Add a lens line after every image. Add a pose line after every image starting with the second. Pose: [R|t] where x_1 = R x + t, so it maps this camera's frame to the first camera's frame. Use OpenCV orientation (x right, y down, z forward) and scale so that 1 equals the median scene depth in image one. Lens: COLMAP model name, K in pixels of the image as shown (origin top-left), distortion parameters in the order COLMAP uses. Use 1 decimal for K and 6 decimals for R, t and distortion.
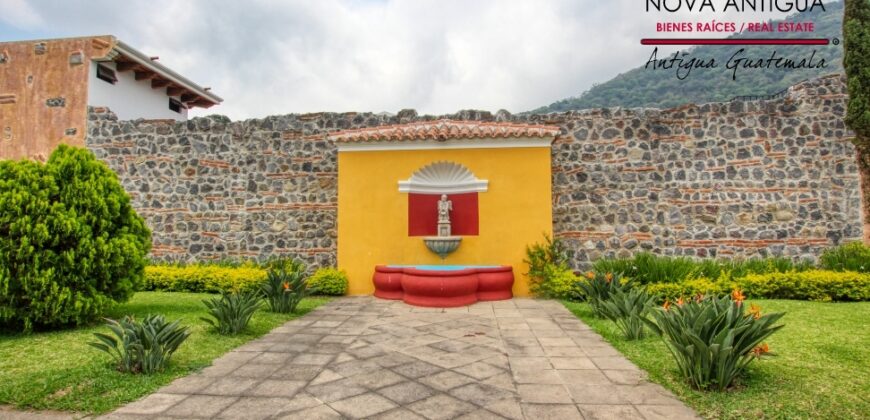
lens RADIAL K [[443.0, 0, 435.6], [0, 443.0, 212.0], [0, 0, 1]] dist [-0.030633, 0.002355]
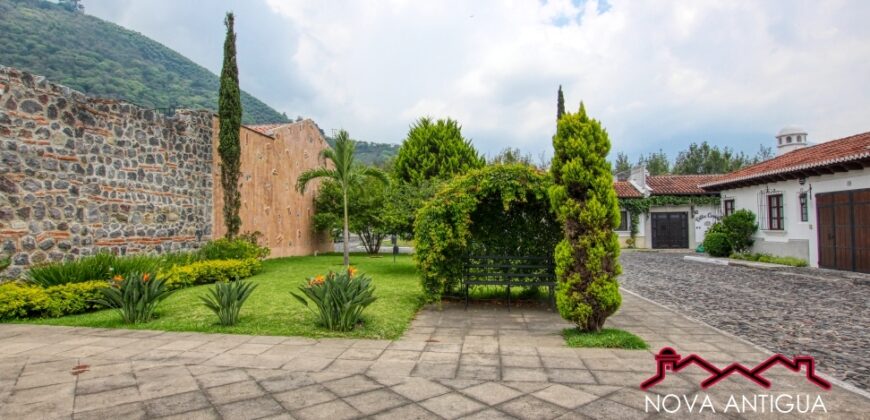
lens RADIAL K [[443.0, 0, 435.6], [0, 443.0, 212.0], [0, 0, 1]] dist [-0.030633, 0.002355]
pose [[0.036543, 0.044732, 0.998330, -0.357033], [-0.047000, 0.997969, -0.042996, 0.012000], [-0.998226, -0.045351, 0.038571, 0.234711]]
